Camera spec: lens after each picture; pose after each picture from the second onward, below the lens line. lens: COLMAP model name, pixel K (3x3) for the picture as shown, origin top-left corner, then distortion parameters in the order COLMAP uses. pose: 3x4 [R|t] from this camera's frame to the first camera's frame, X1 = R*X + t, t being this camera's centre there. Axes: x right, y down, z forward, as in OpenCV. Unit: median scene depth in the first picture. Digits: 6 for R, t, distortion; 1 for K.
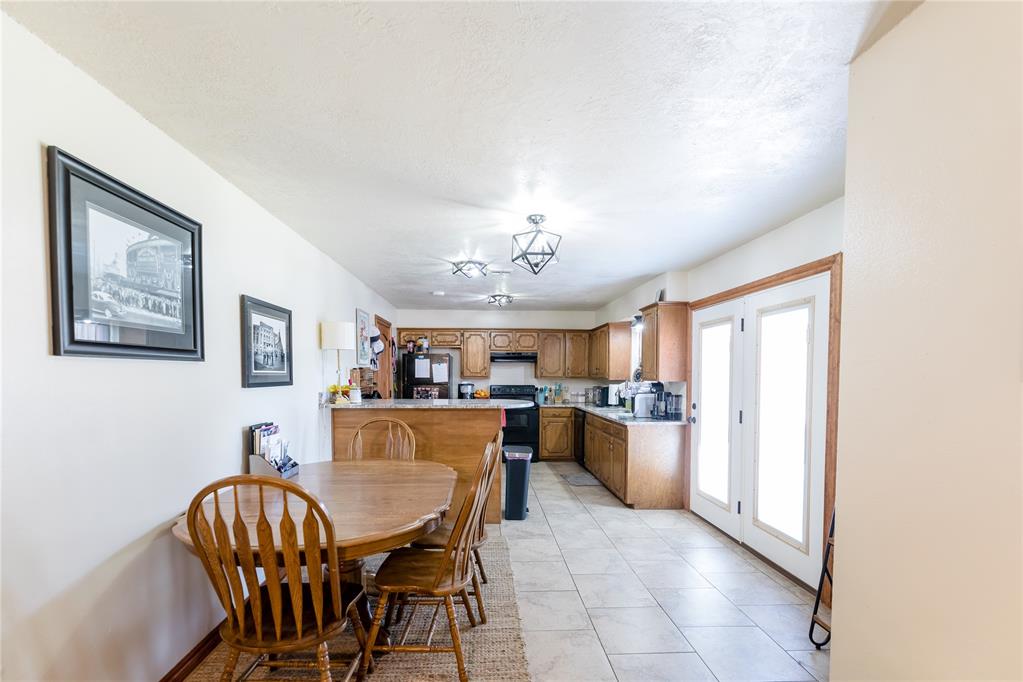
lens RADIAL K [[451.7, 0, 509.2], [0, 451.7, 390.7], [0, 0, 1]] dist [-0.000132, 0.000000]
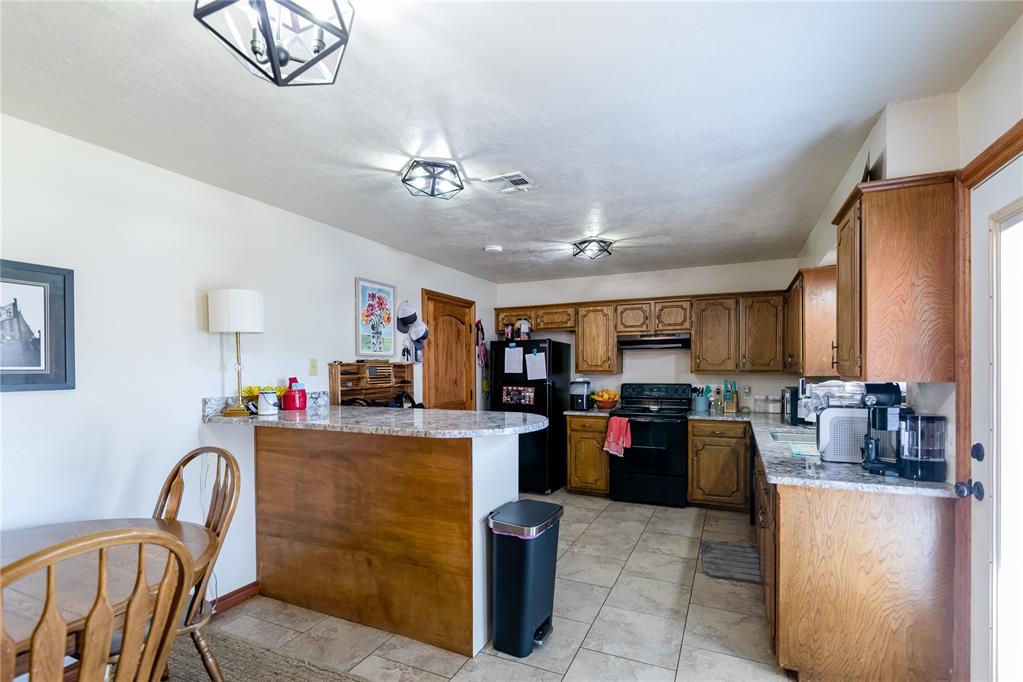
lens RADIAL K [[478.5, 0, 513.9], [0, 478.5, 373.3], [0, 0, 1]] dist [-0.000724, -0.000157]
pose [[0.888799, -0.004079, -0.458278, 0.162315], [-0.007378, 0.999703, -0.023206, -0.010523], [0.458237, 0.024007, 0.888506, 0.312557]]
